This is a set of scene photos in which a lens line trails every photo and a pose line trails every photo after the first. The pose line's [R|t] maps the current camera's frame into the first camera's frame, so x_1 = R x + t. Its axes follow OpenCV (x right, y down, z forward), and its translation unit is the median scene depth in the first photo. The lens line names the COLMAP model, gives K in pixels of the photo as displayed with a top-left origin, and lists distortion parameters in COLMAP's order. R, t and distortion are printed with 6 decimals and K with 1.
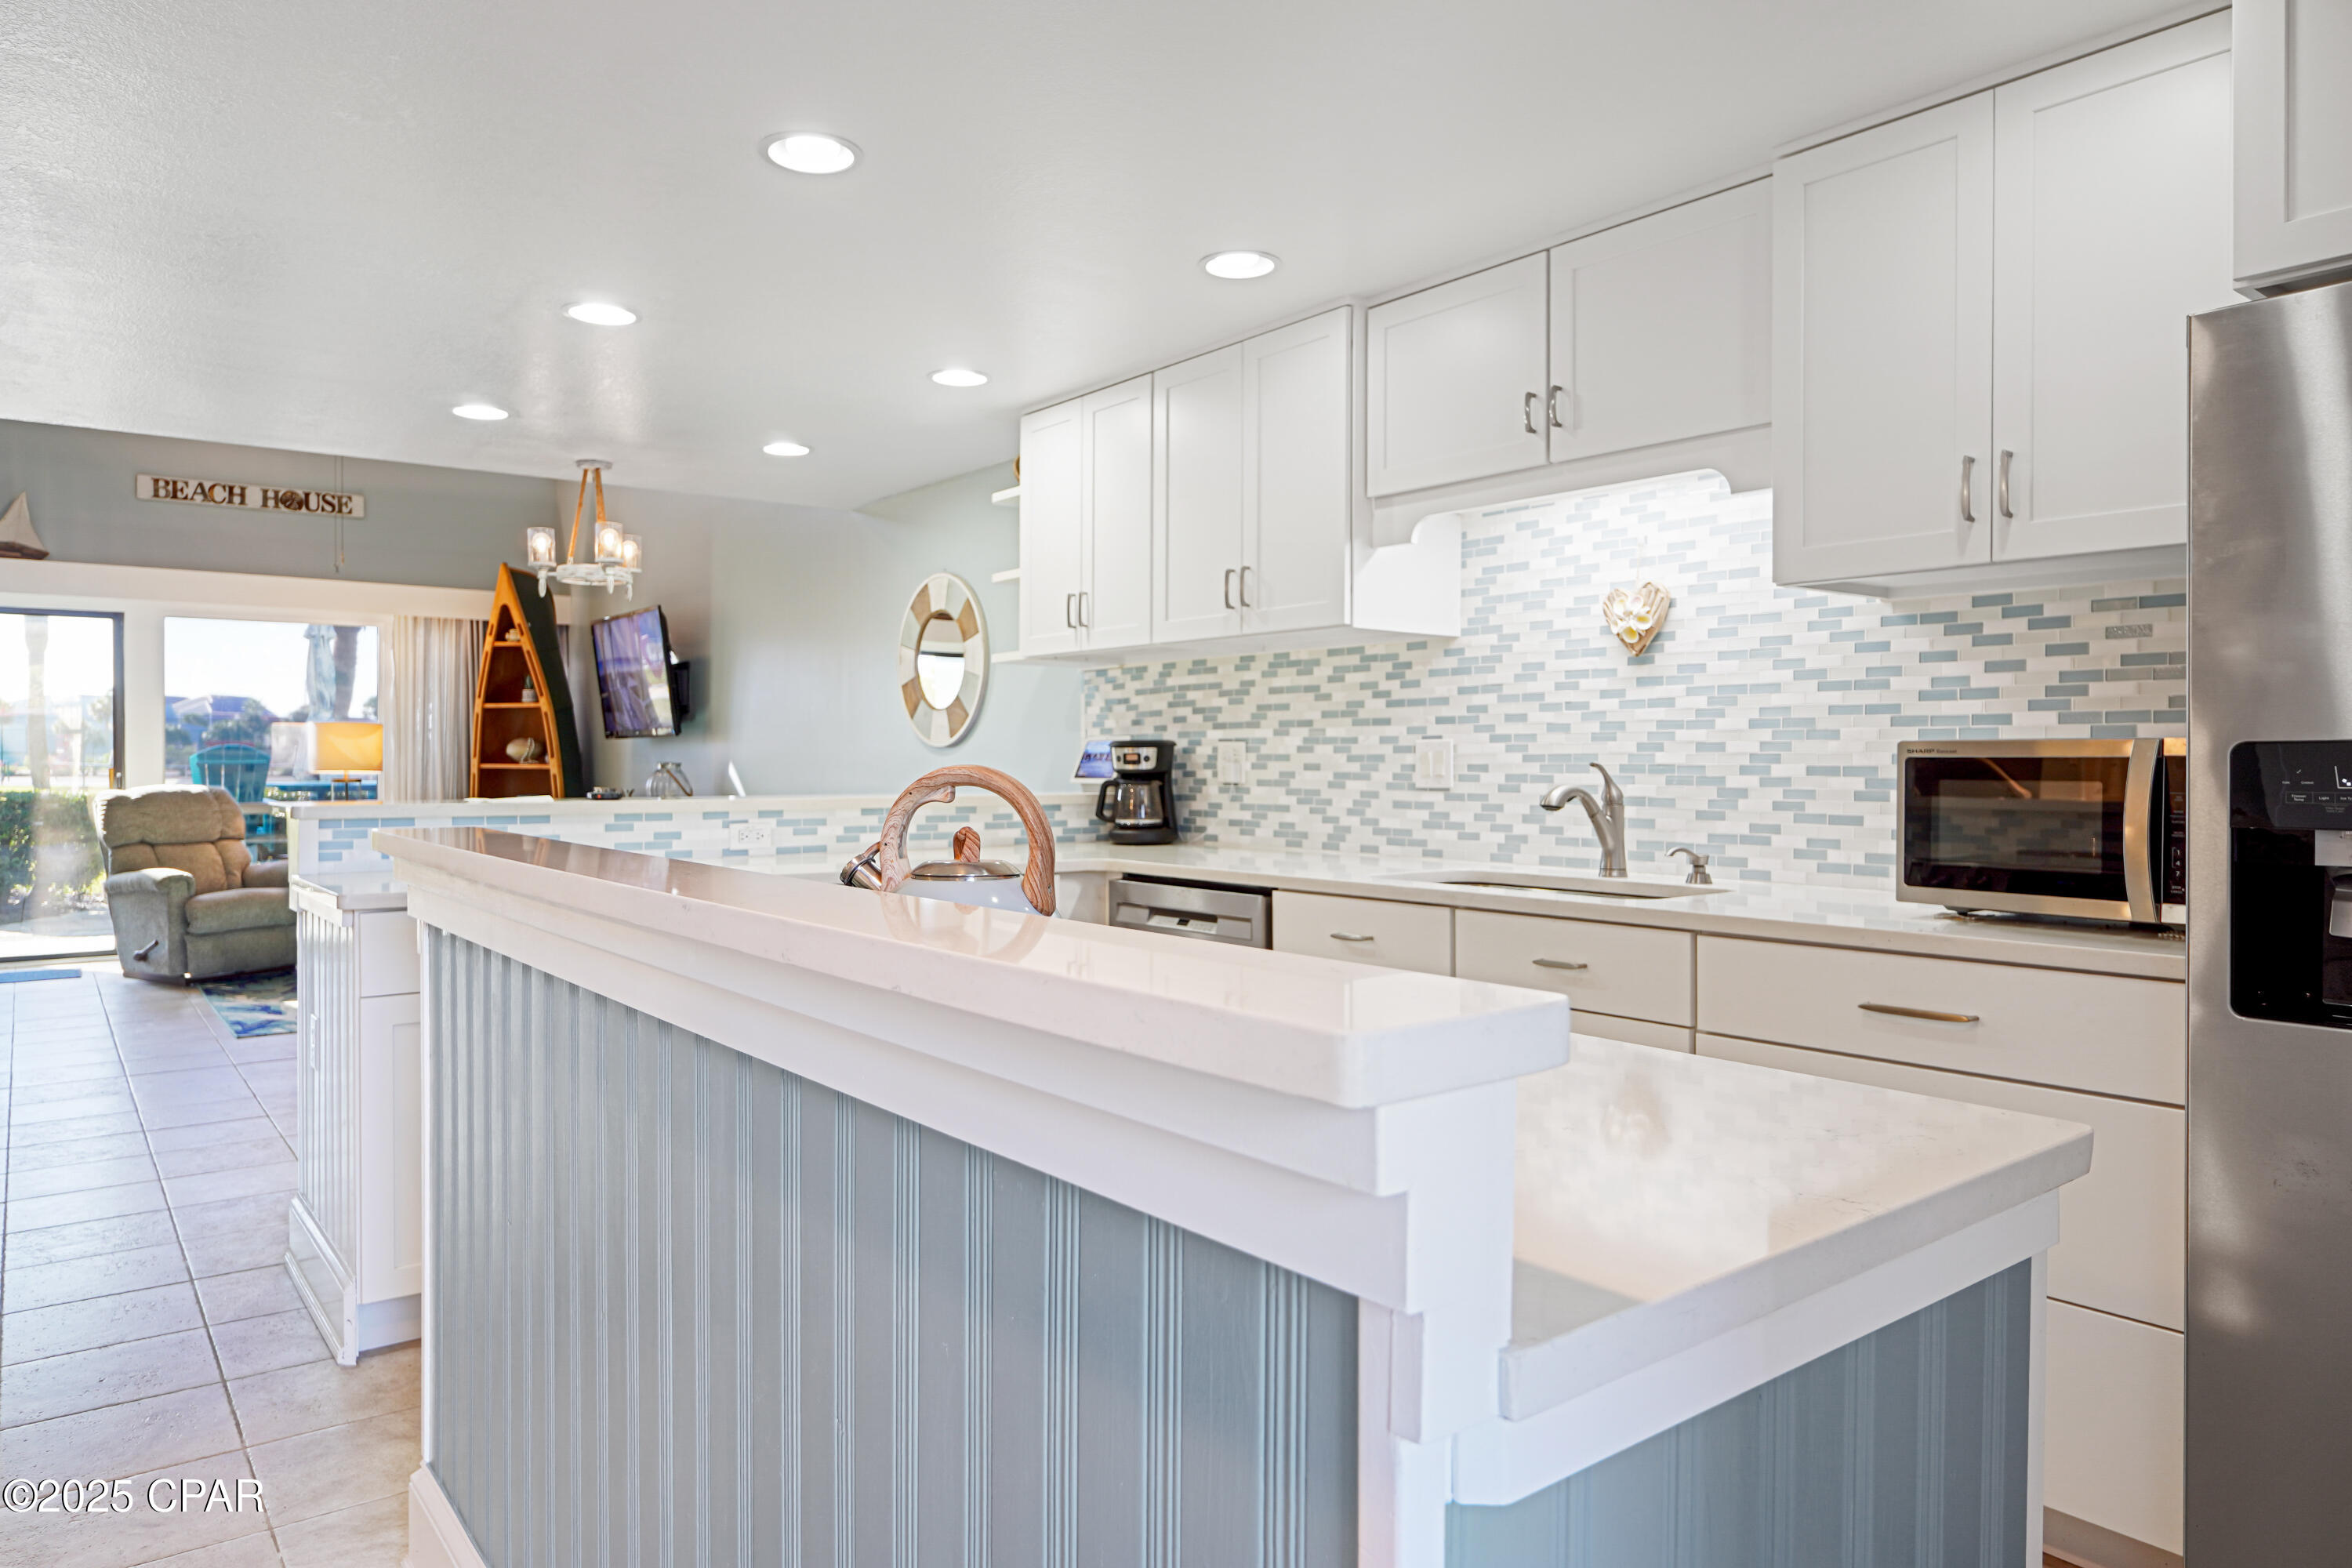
lens RADIAL K [[1465.7, 0, 1167.8], [0, 1465.7, 774.5], [0, 0, 1]] dist [-0.002233, 0.001038]
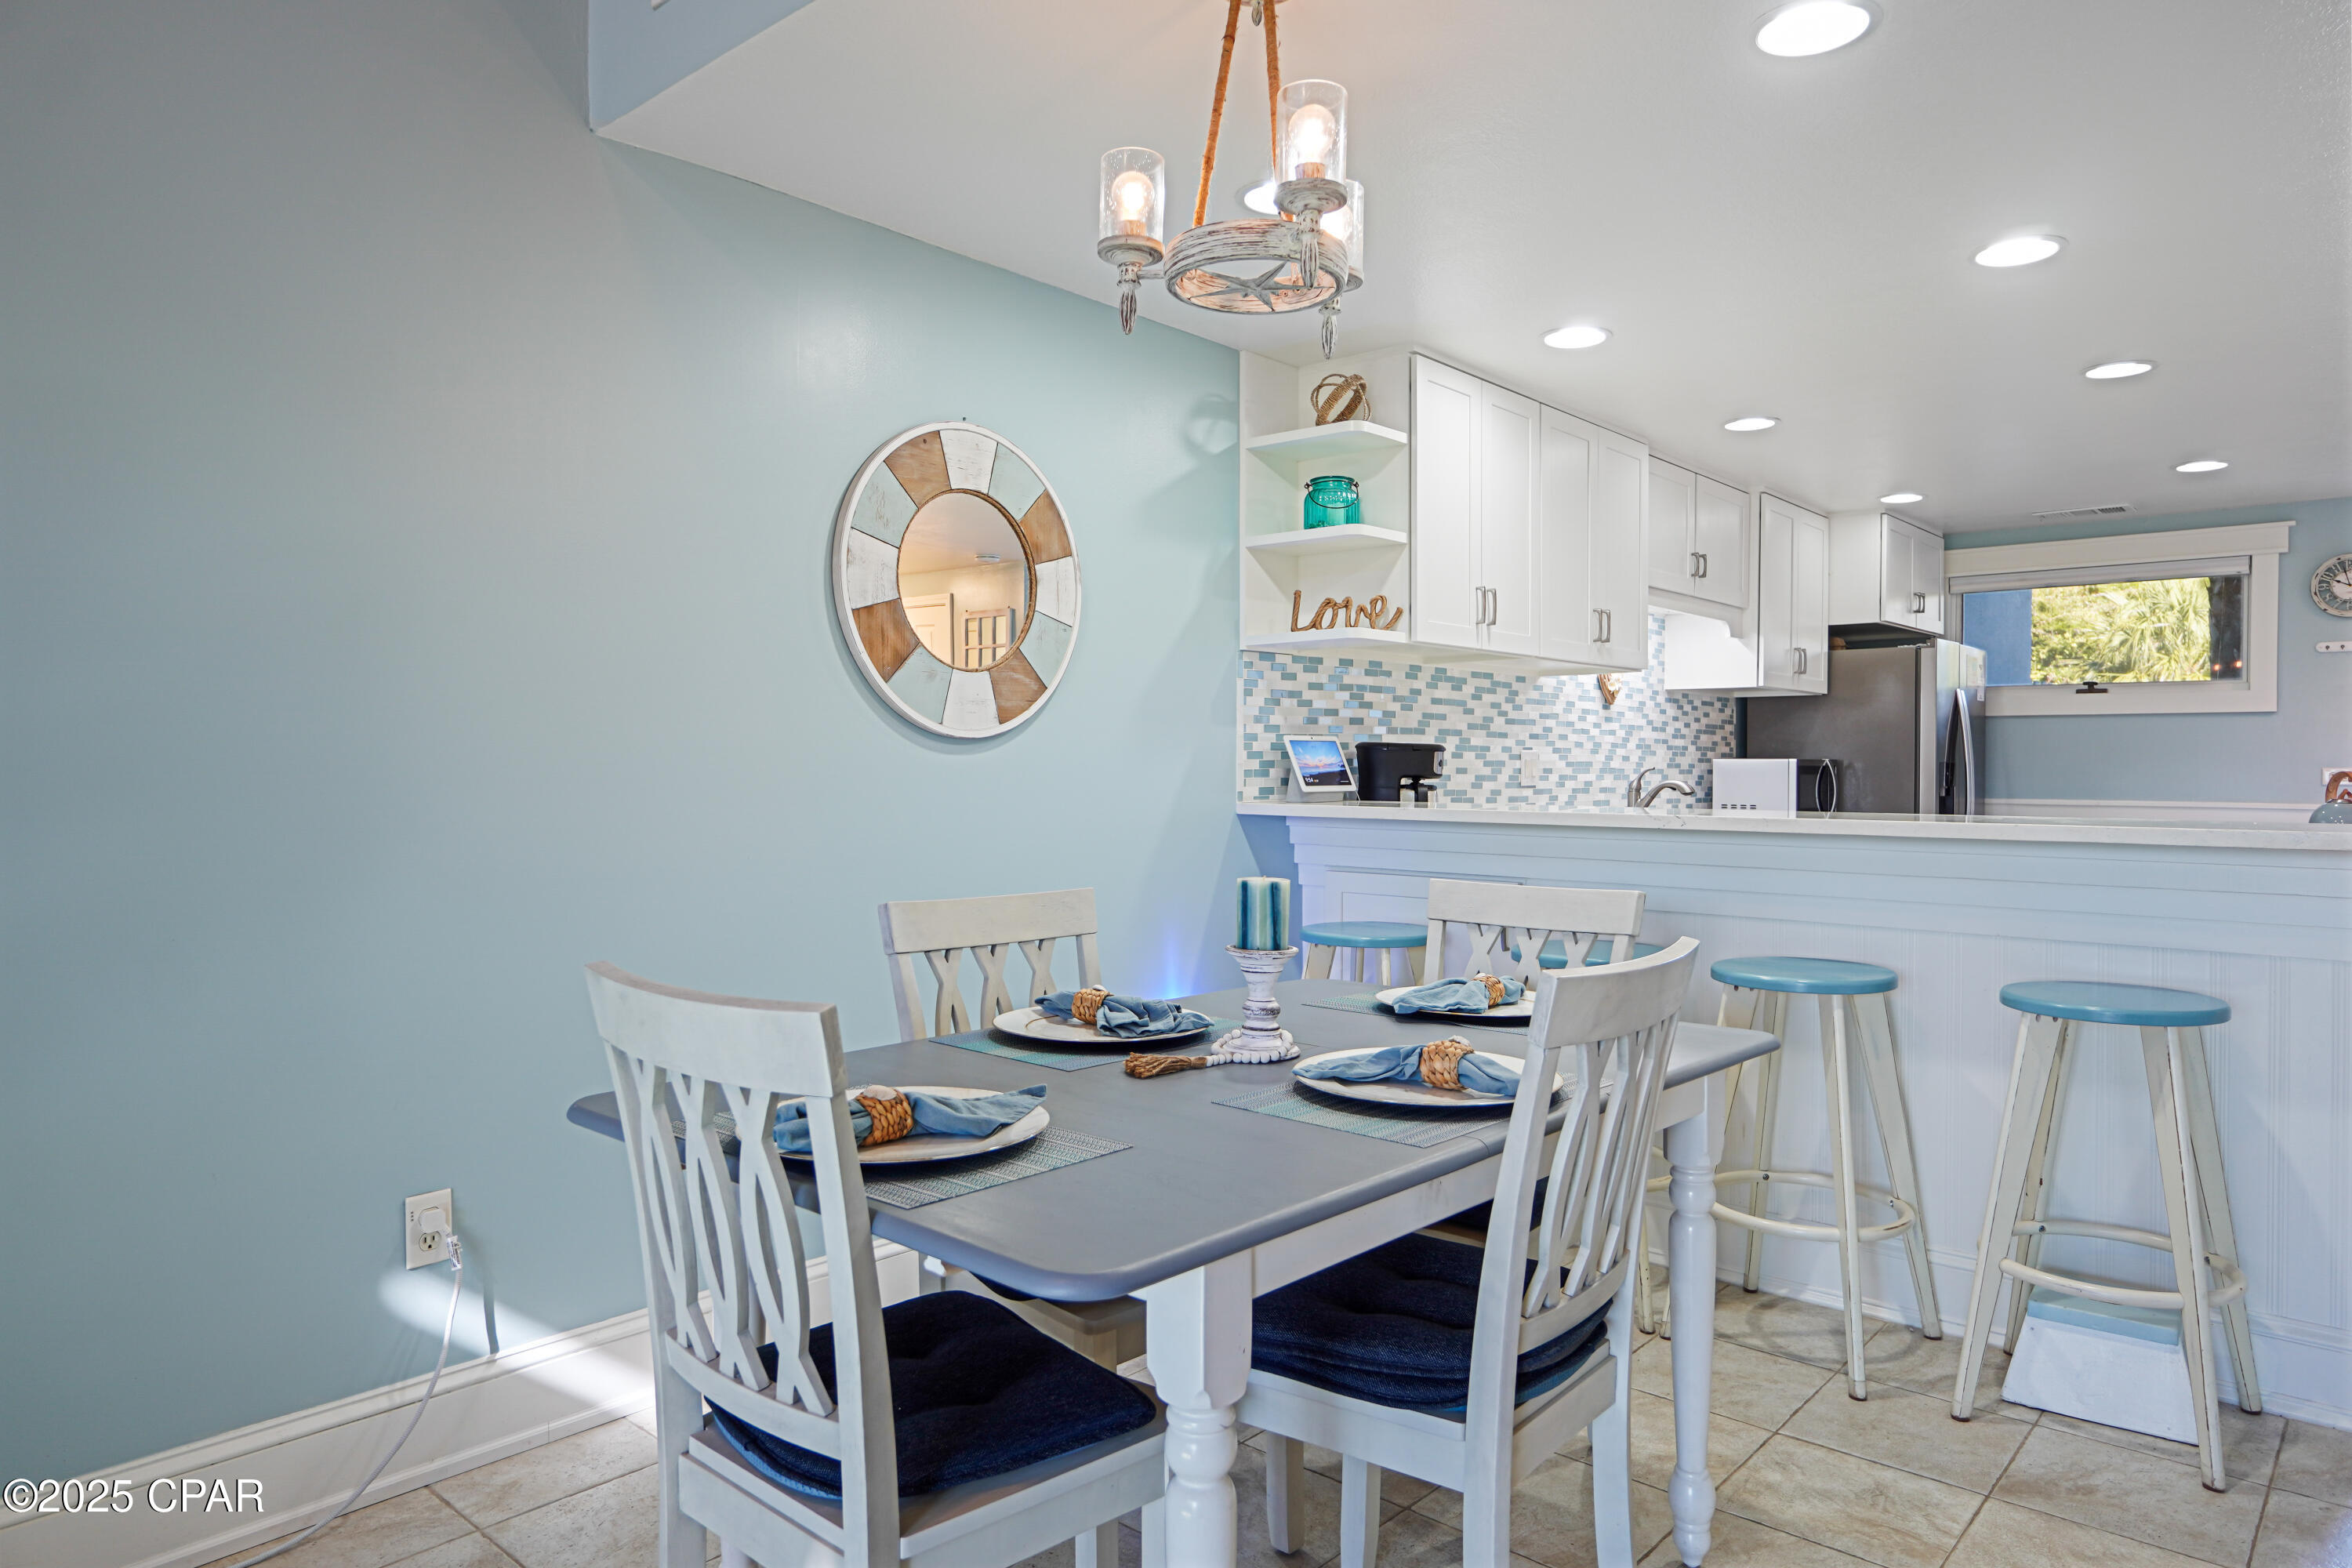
lens RADIAL K [[1456.6, 0, 1186.3], [0, 1456.6, 778.5], [0, 0, 1]] dist [-0.001521, 0.000815]
pose [[-0.183446, -0.010978, 0.982968, -0.991057], [0.003855, 0.999922, 0.011887, -0.013503], [-0.983022, 0.005970, -0.183389, 1.420329]]
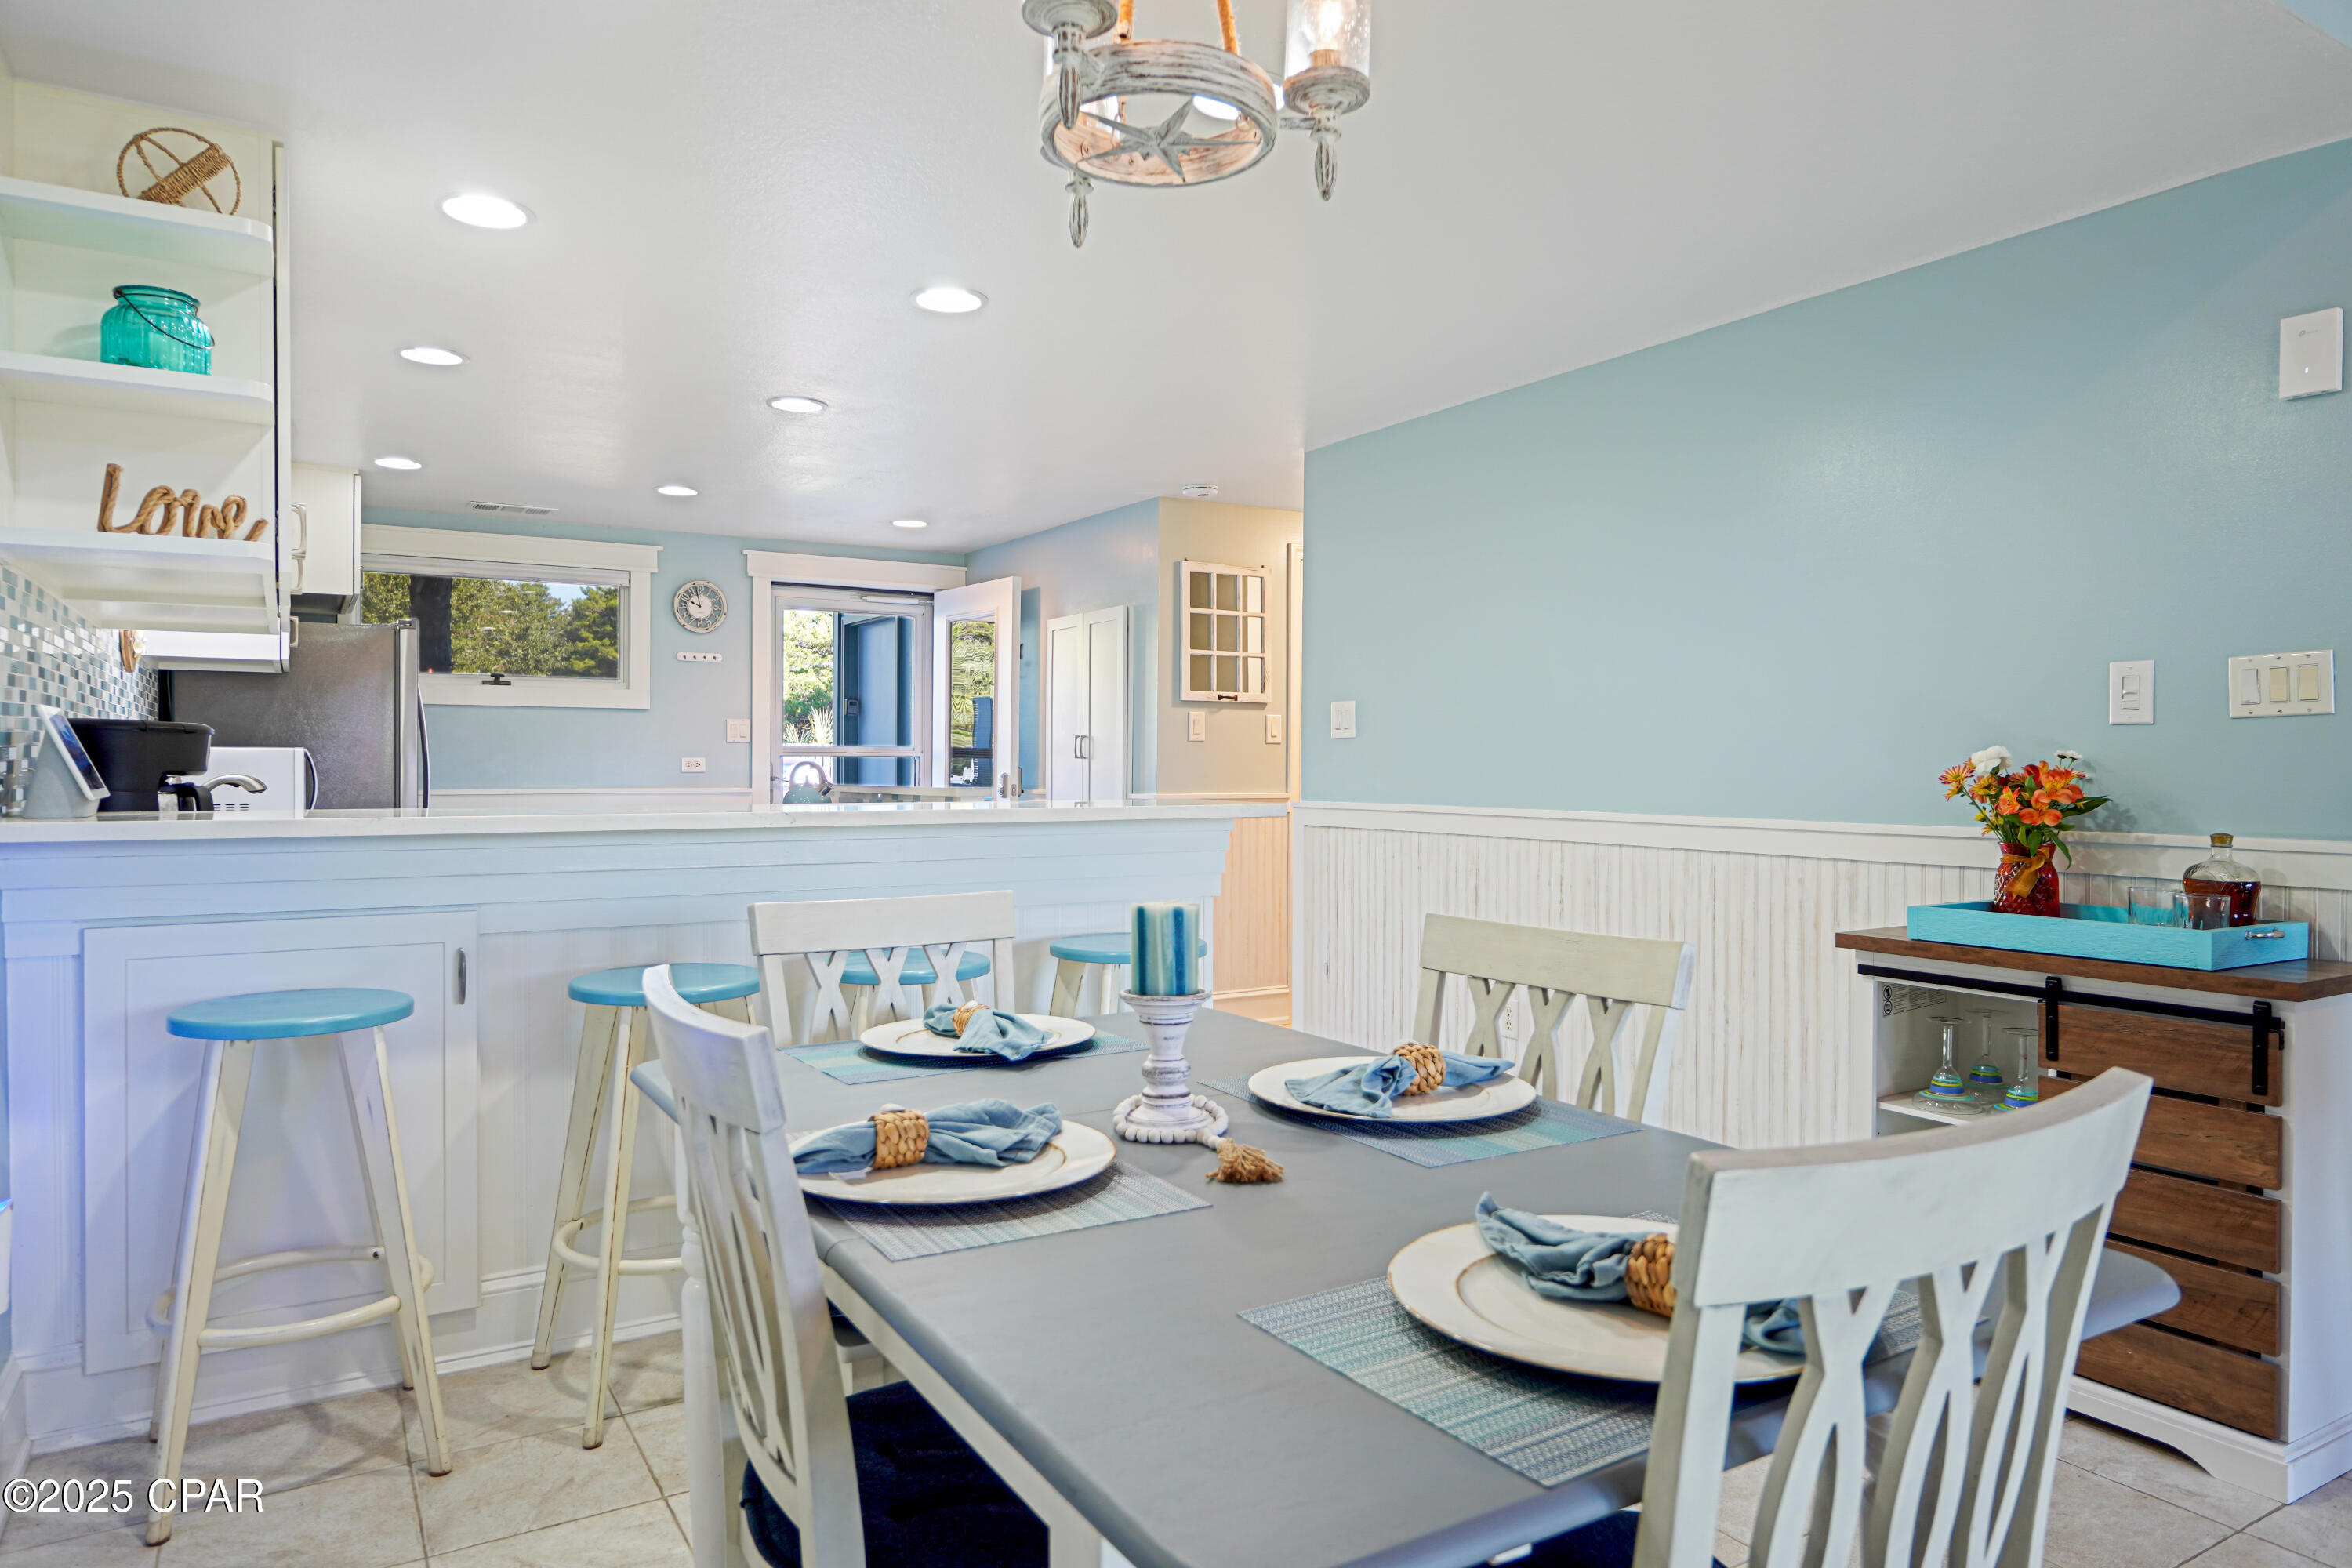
lens RADIAL K [[1456.6, 0, 1186.3], [0, 1456.6, 778.5], [0, 0, 1]] dist [-0.001521, 0.000815]
pose [[-0.993878, -0.004623, 0.110390, -0.566965], [-0.002406, 0.999793, 0.020204, -0.014174], [-0.110460, 0.019814, -0.993683, 1.685730]]
